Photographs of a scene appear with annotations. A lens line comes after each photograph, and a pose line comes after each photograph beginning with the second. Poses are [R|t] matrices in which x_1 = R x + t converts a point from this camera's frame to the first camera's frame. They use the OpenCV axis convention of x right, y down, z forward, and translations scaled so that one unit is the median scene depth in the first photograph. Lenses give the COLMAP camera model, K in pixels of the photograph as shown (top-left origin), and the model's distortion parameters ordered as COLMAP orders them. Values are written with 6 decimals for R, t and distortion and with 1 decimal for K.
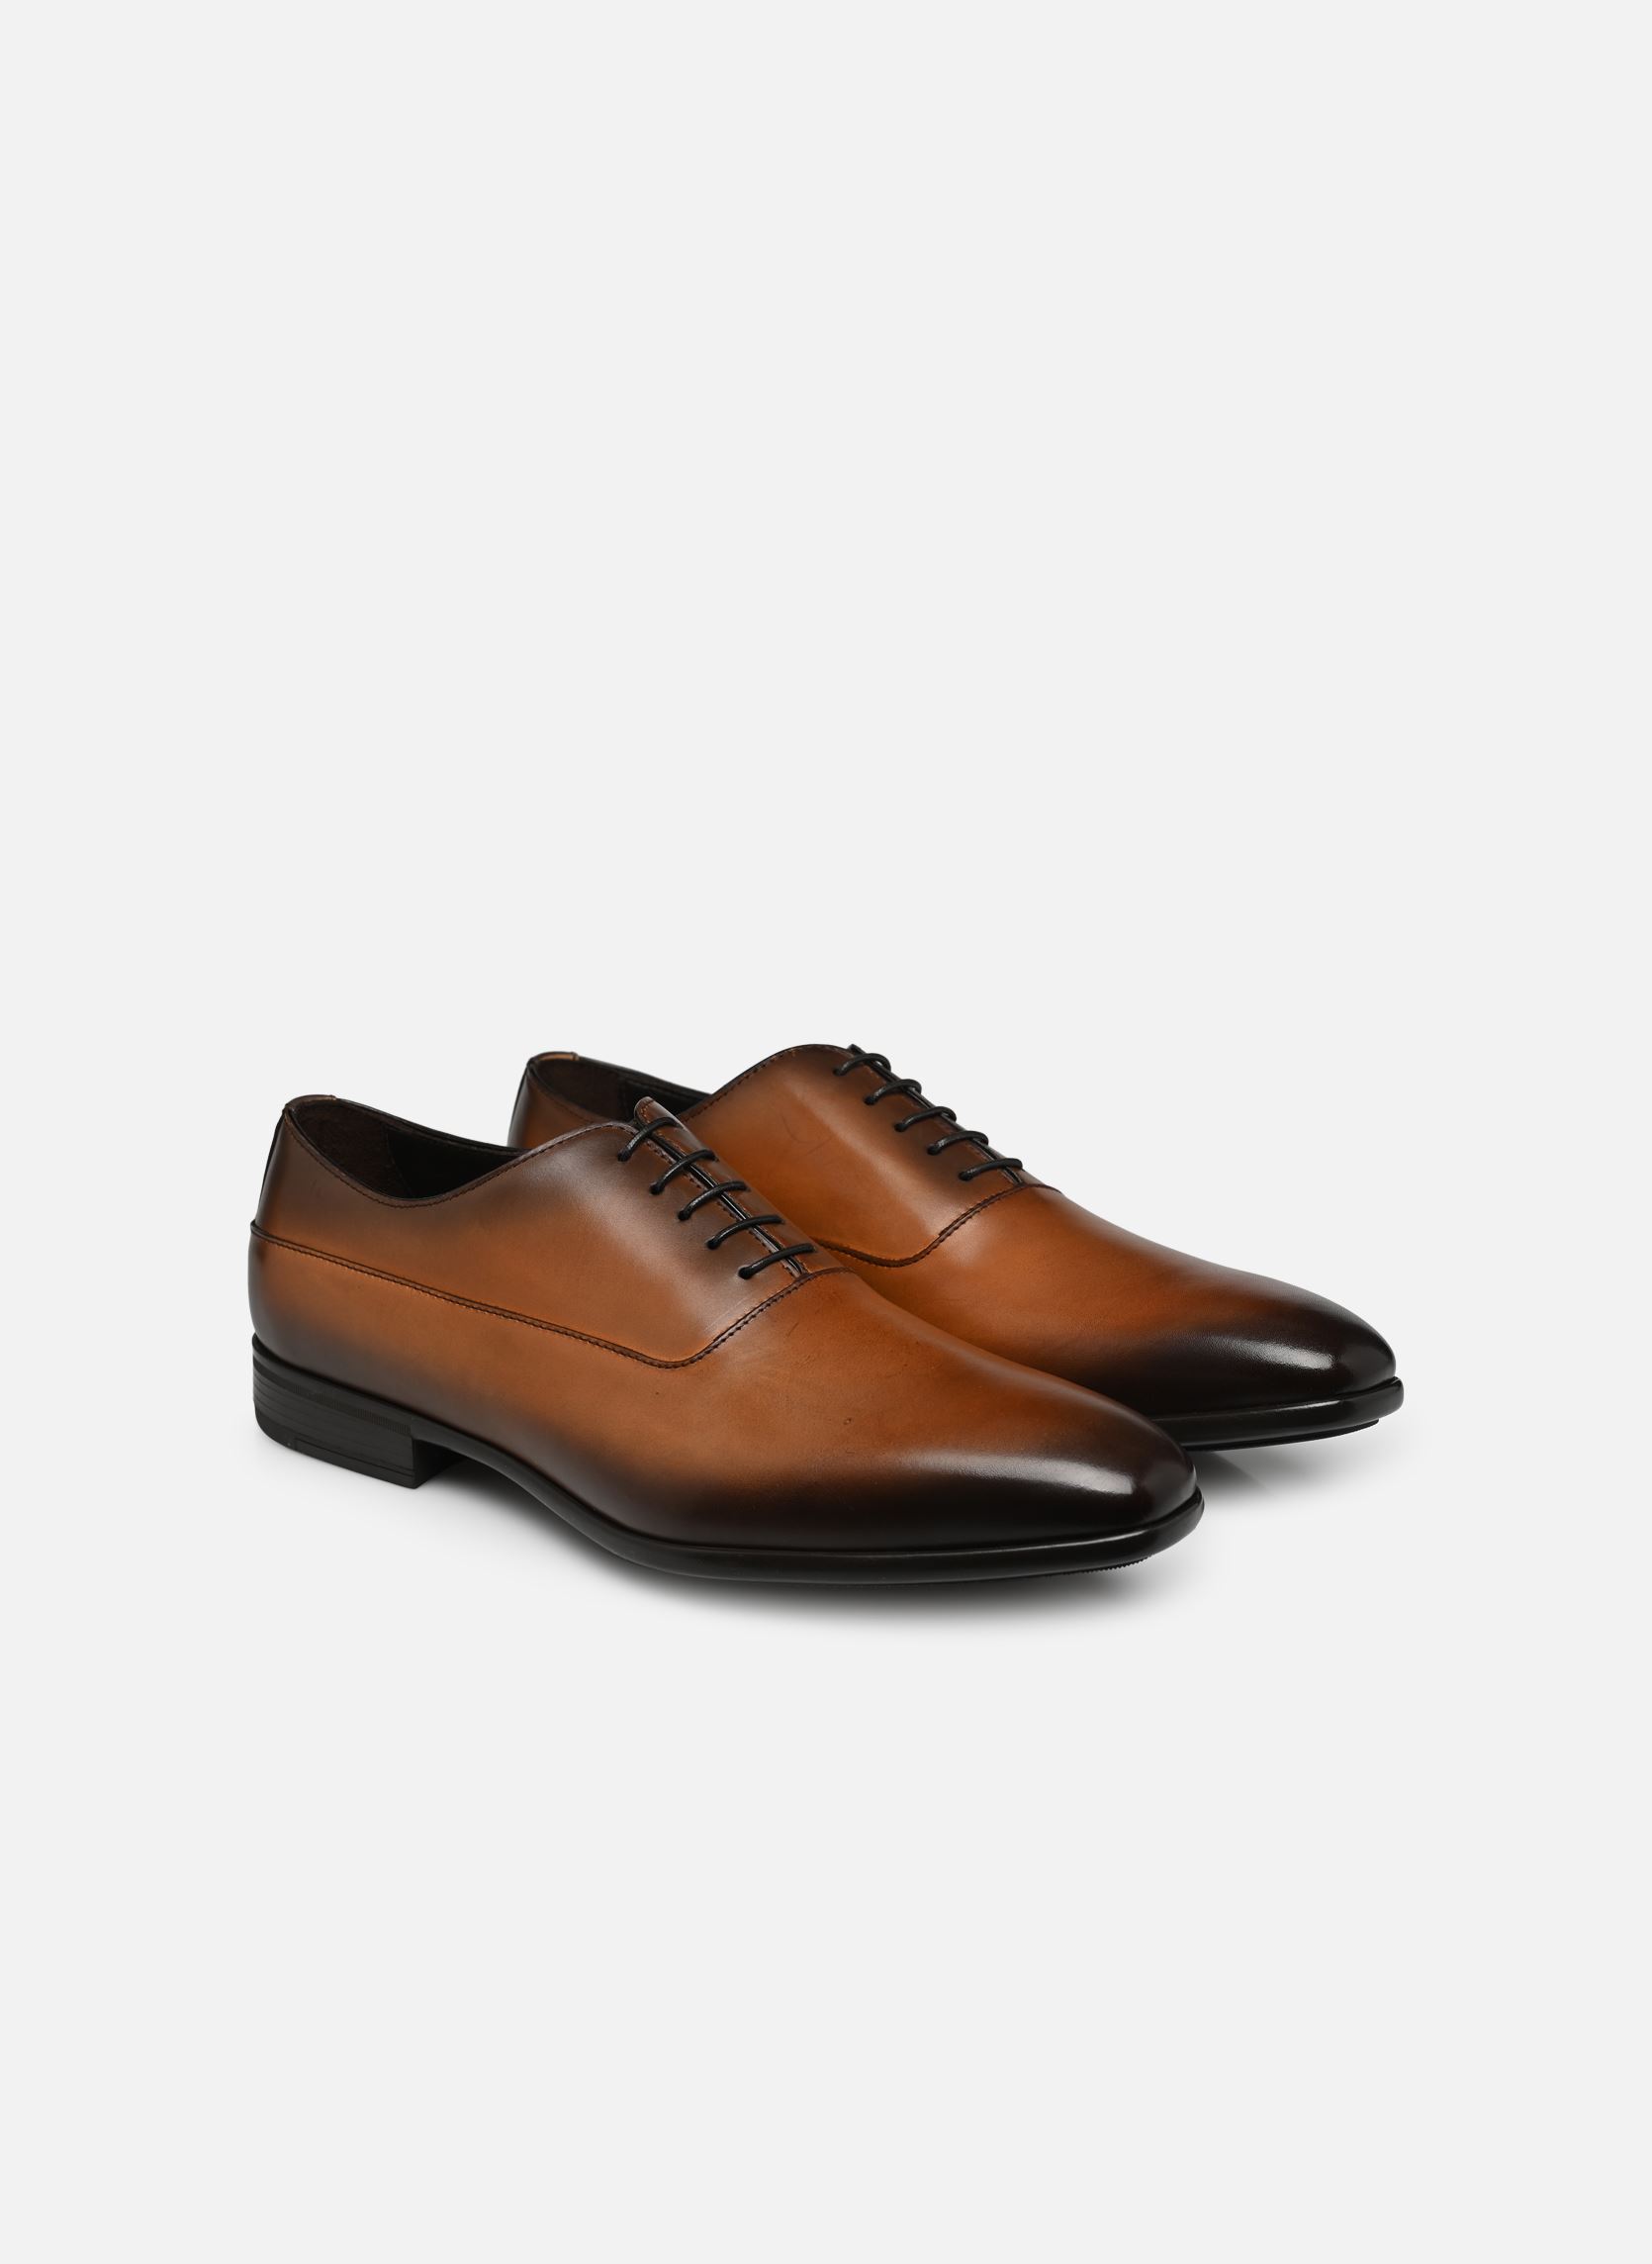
lens RADIAL K [[7368.6, 0, 834.2], [0, 7368.6, 1139.0], [0, 0, 1]] dist [0.153221, 0.000000]
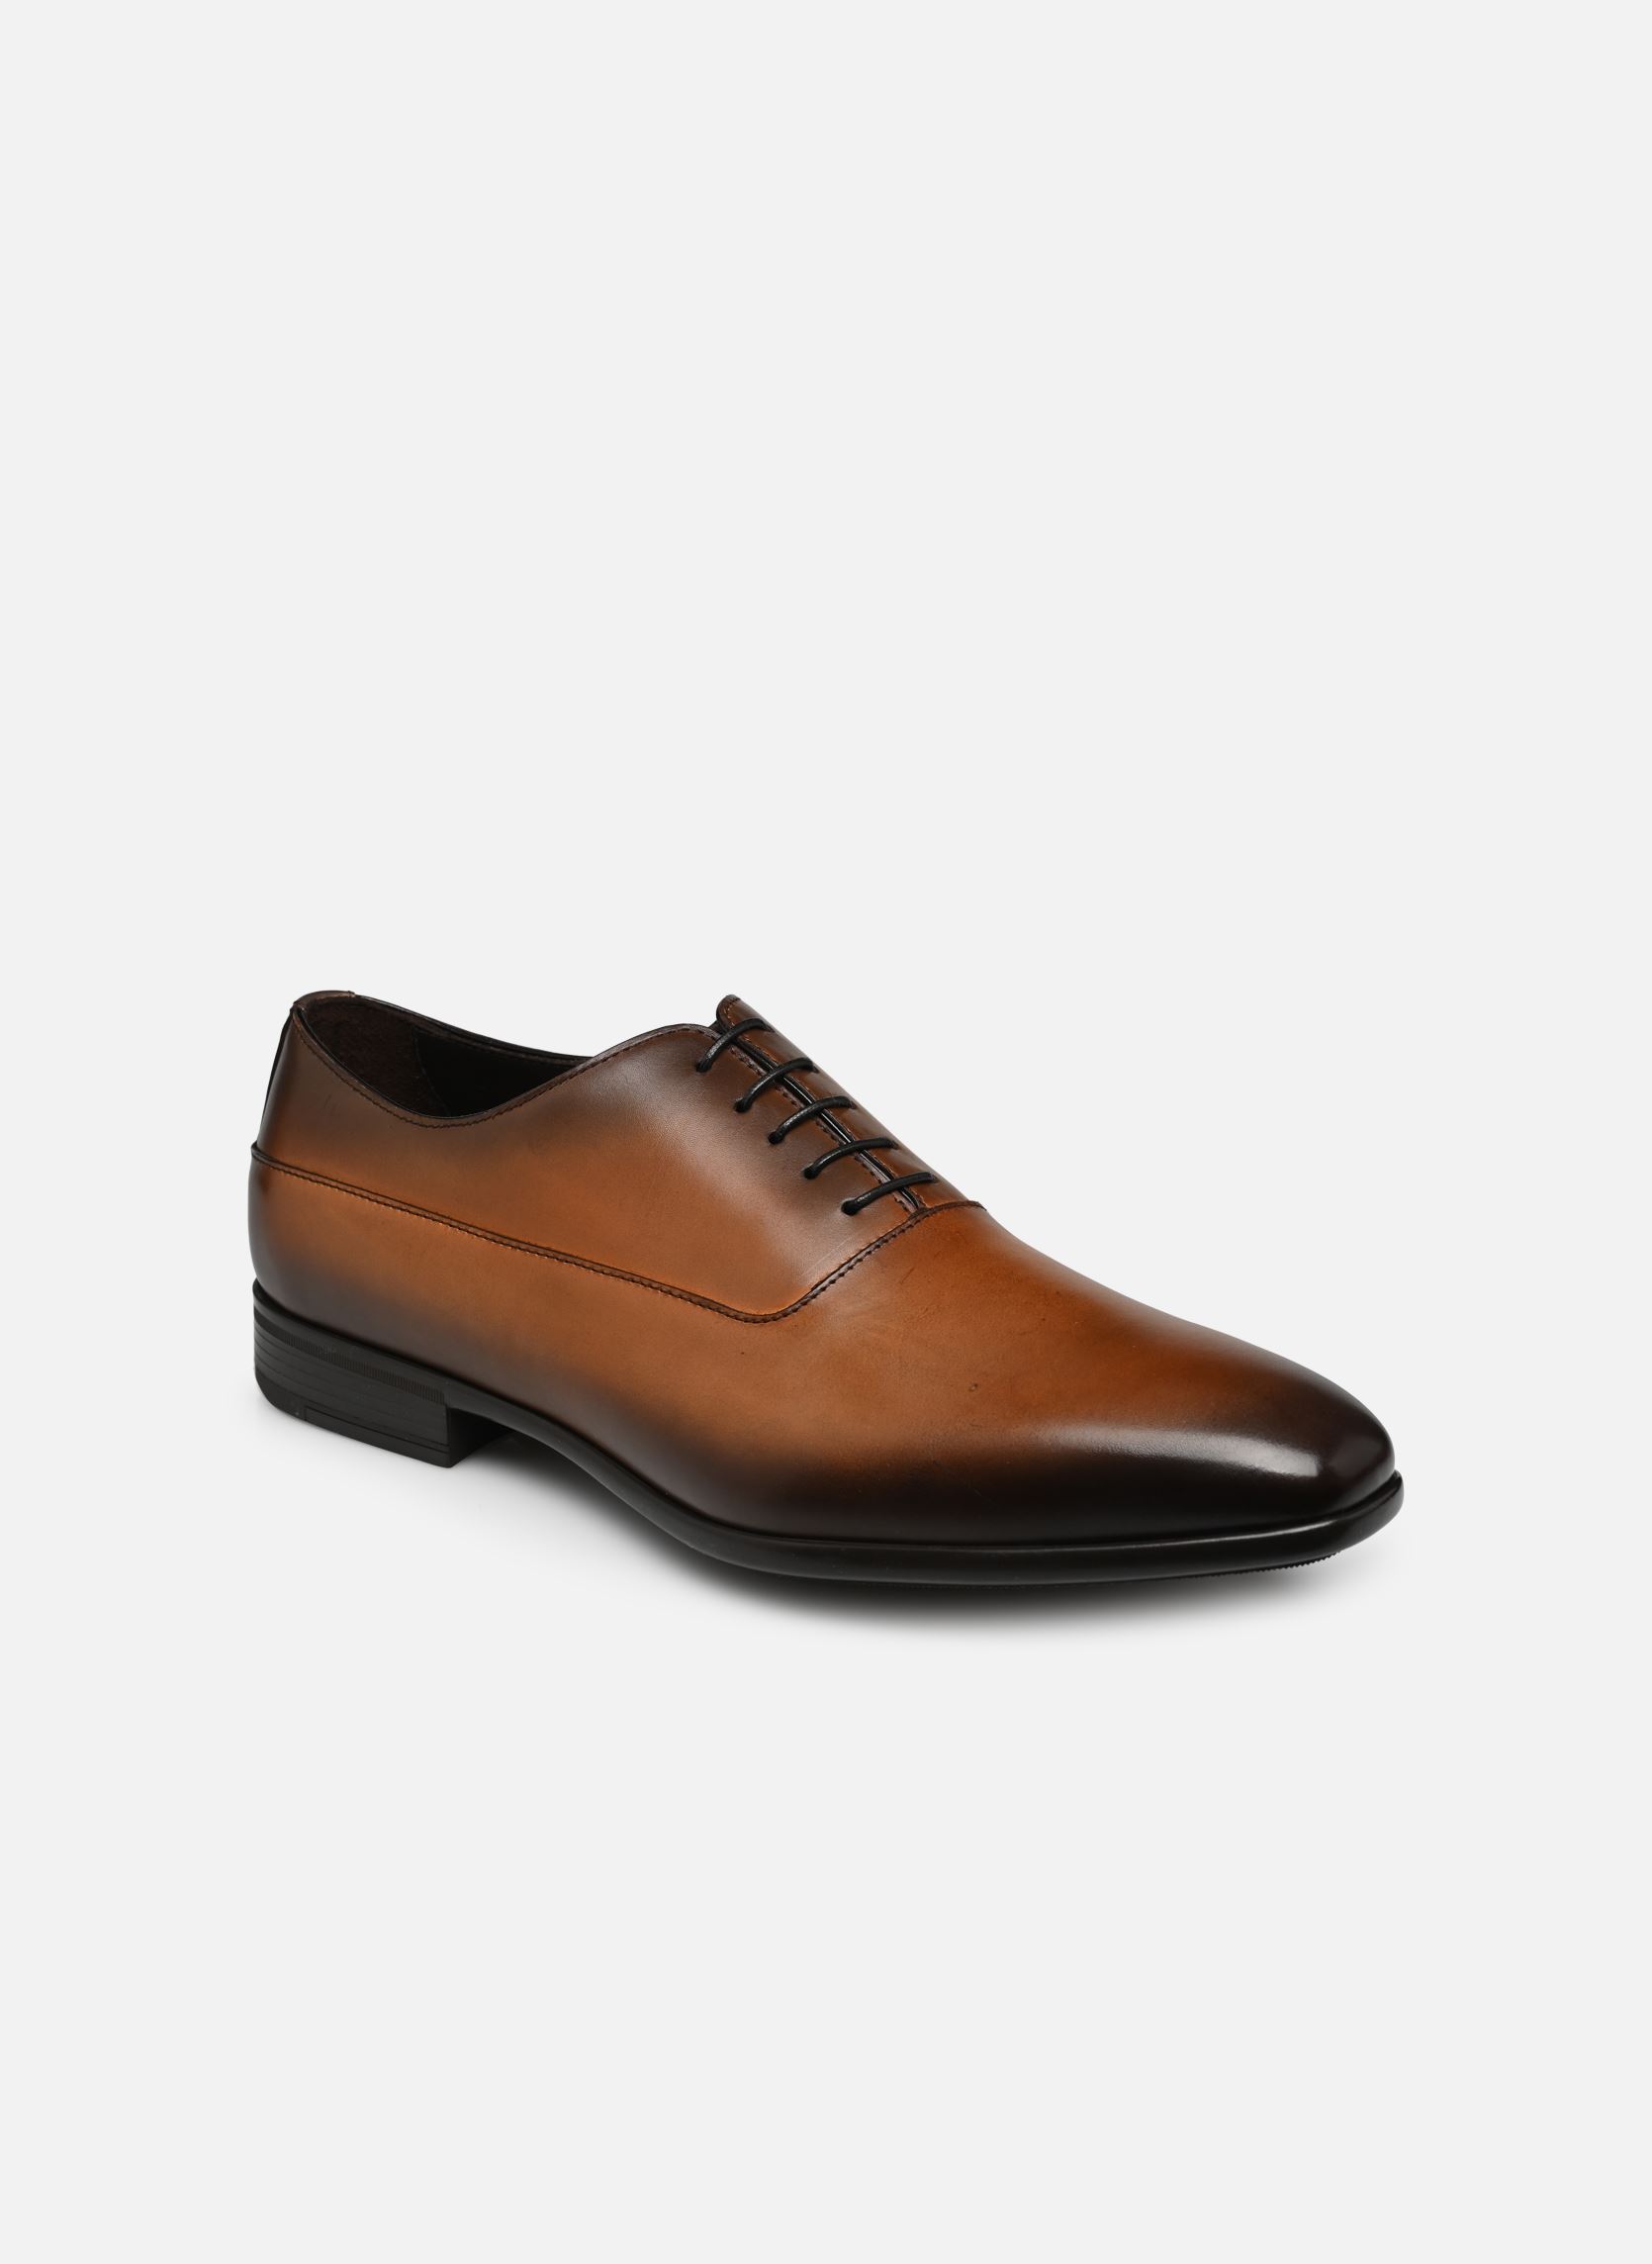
lens RADIAL K [[7368.6, 0, 817.8], [0, 7368.6, 1125.3], [0, 0, 1]] dist [0.153221, 0.000000]
pose [[0.999996, 0.002509, 0.001305, -0.016757], [-0.002514, 0.999989, 0.004022, 0.005631], [-0.001295, -0.004026, 0.999991, 0.173915]]
